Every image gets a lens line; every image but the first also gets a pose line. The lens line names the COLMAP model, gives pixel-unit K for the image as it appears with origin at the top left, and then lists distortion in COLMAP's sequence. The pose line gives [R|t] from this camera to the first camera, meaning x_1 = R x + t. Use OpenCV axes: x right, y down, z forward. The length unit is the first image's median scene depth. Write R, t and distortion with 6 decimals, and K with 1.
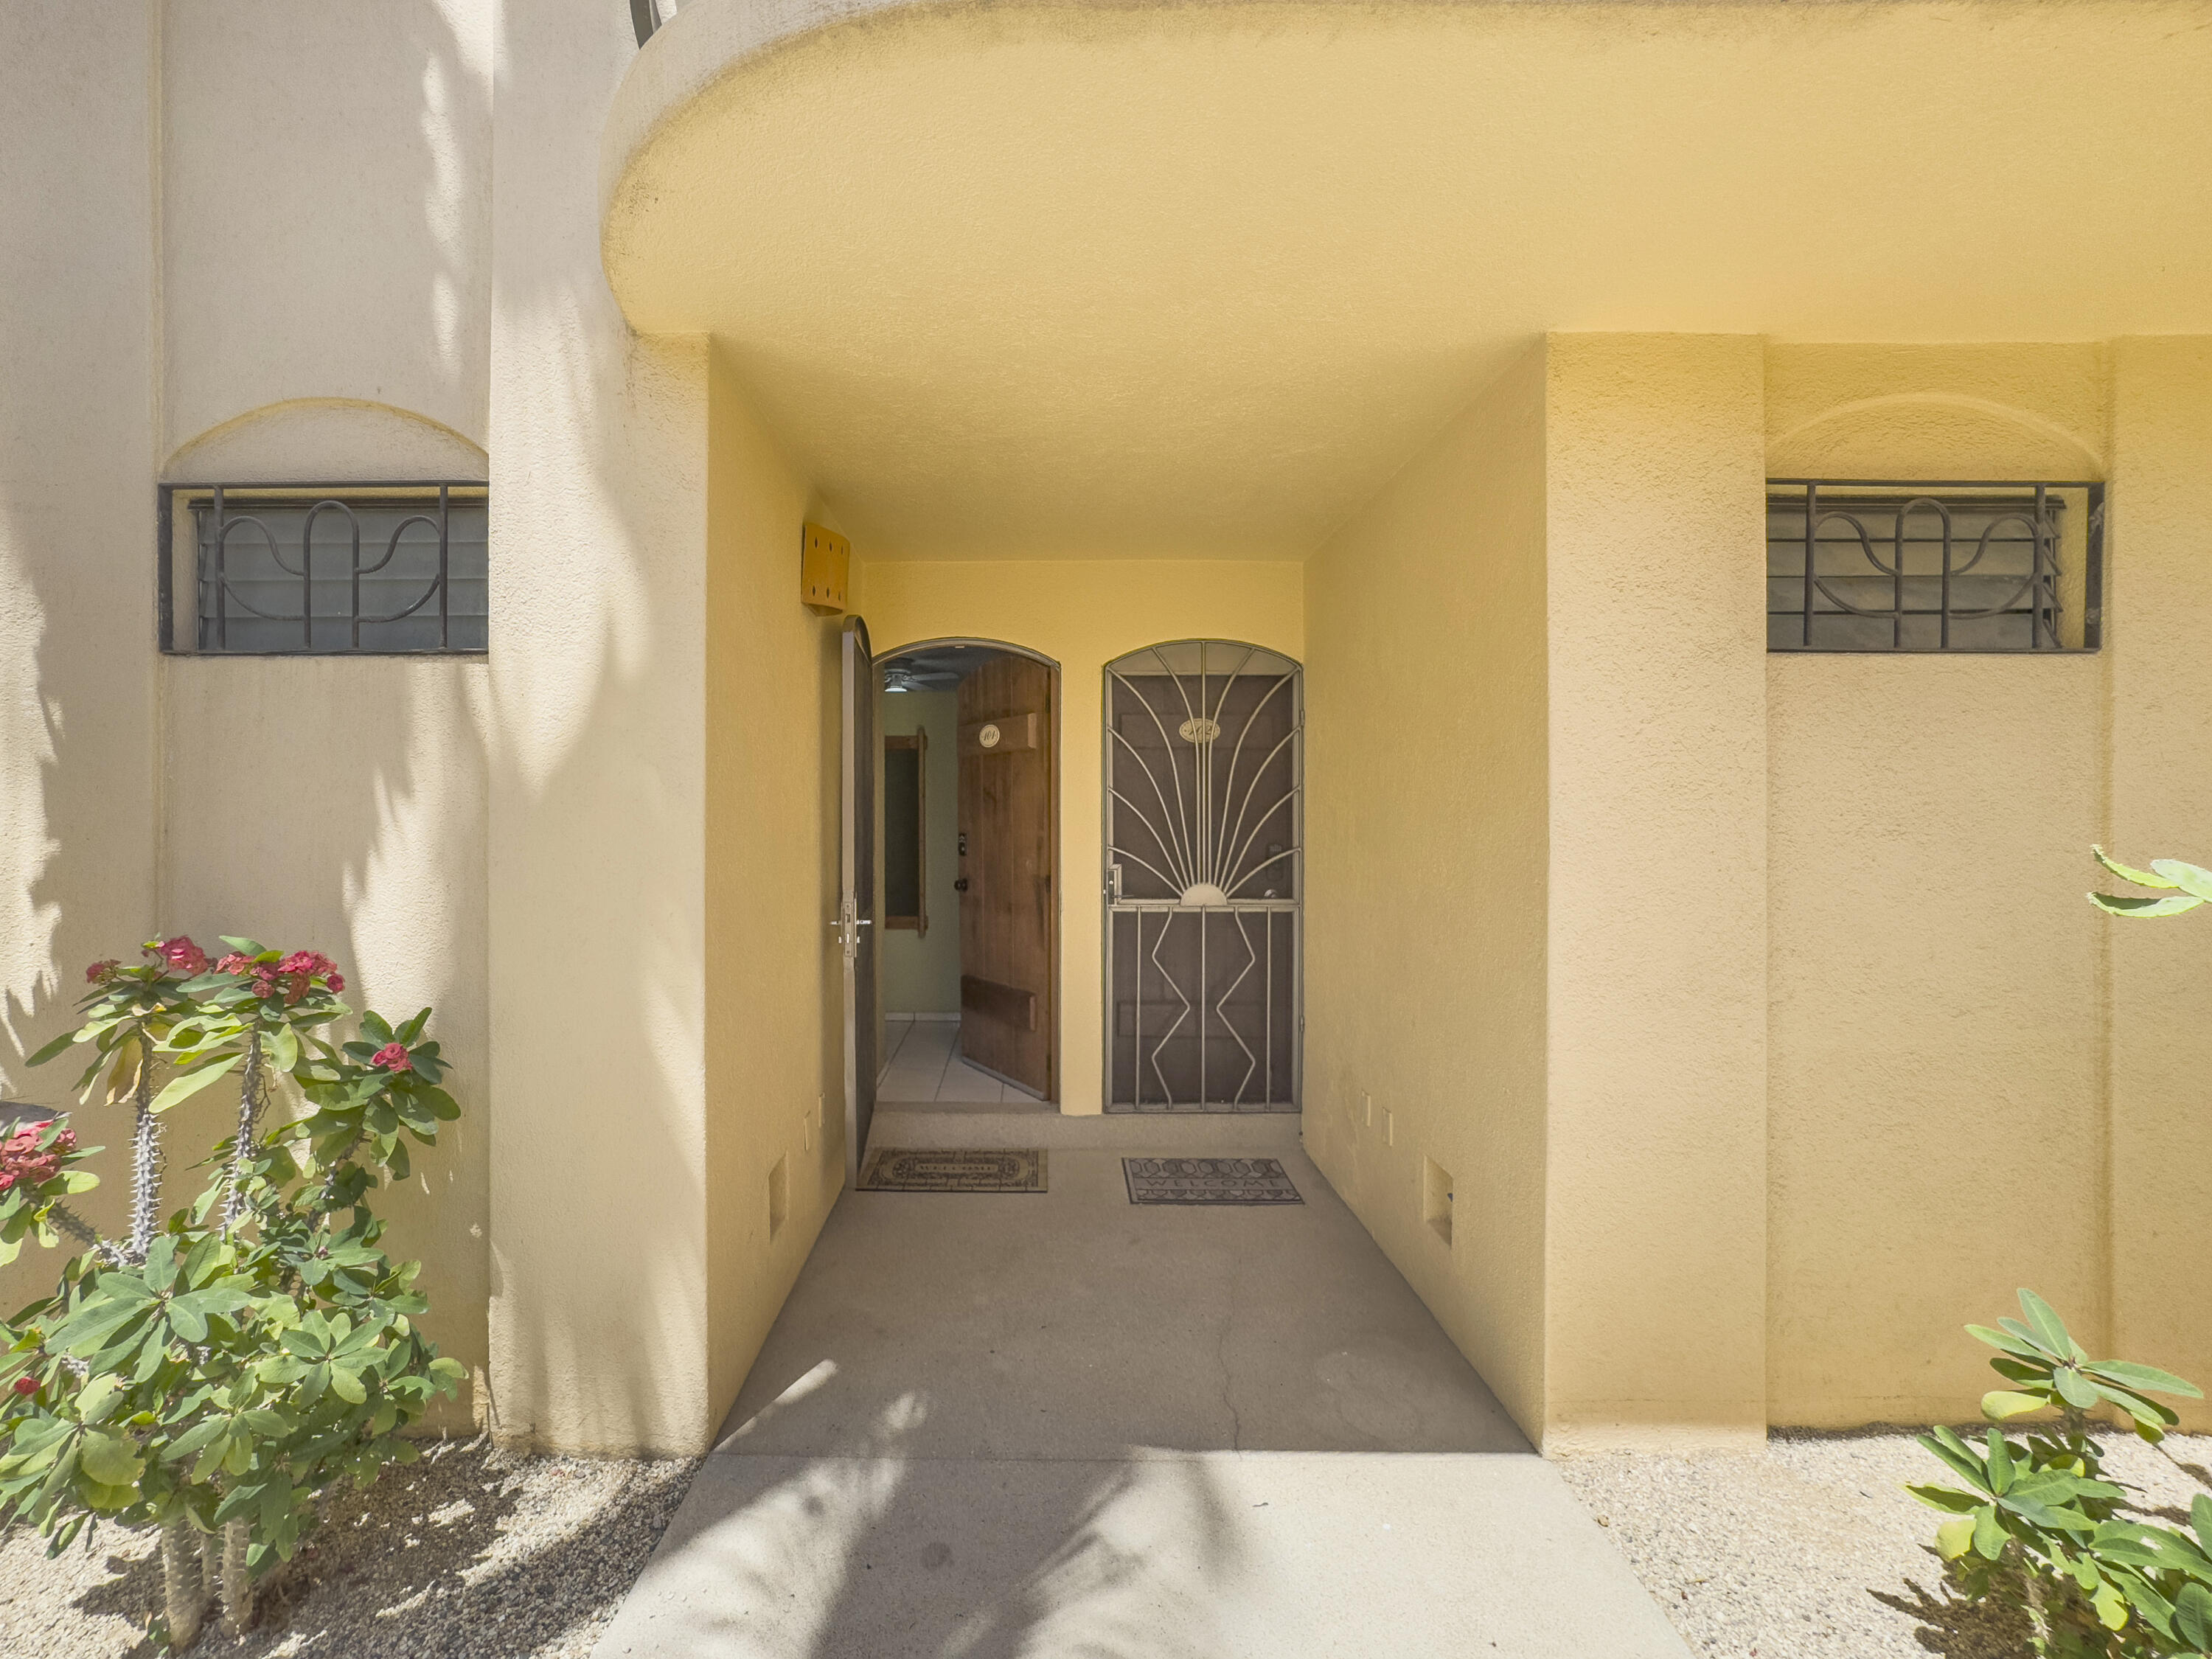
lens RADIAL K [[928.2, 0, 1070.5], [0, 928.2, 826.6], [0, 0, 1]] dist [-0.031276, 0.014397]
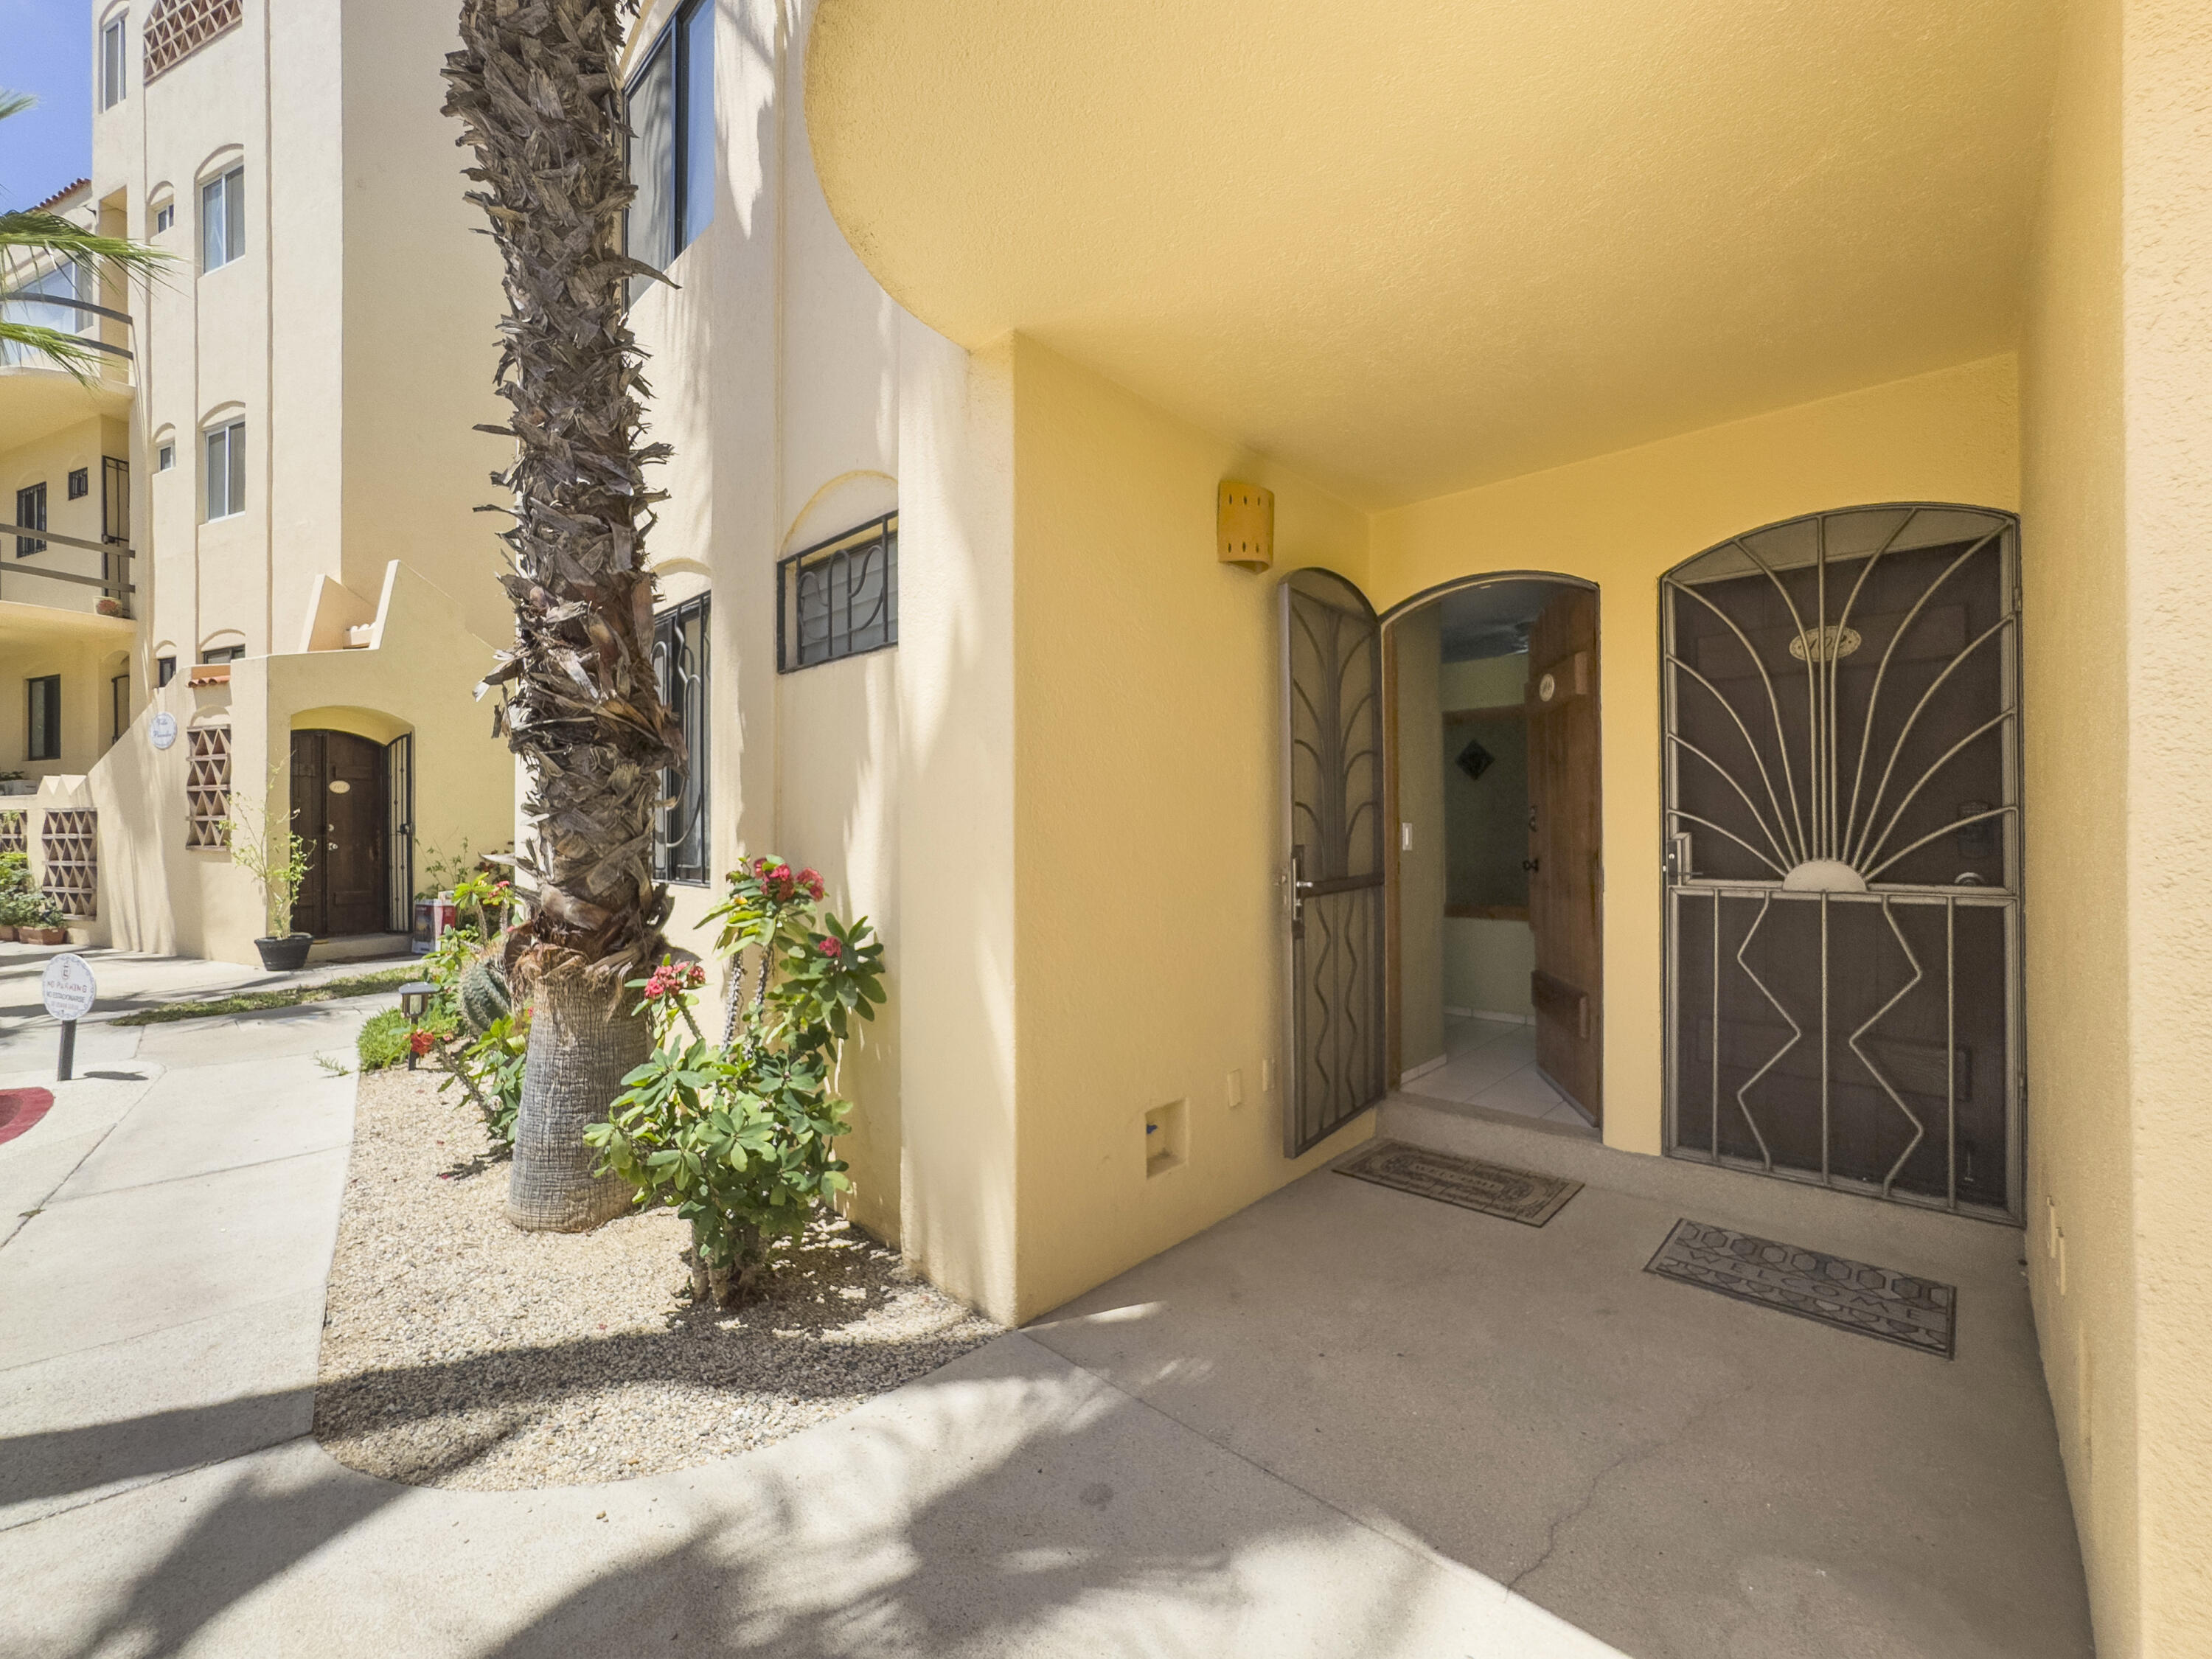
lens RADIAL K [[928.2, 0, 1103.3], [0, 928.2, 823.6], [0, 0, 1]] dist [-0.031276, 0.014397]
pose [[0.726510, -0.013234, -0.687028, 0.236259], [0.006463, 0.999902, -0.012426, 0.041212], [0.687125, 0.004588, 0.726525, 0.128155]]
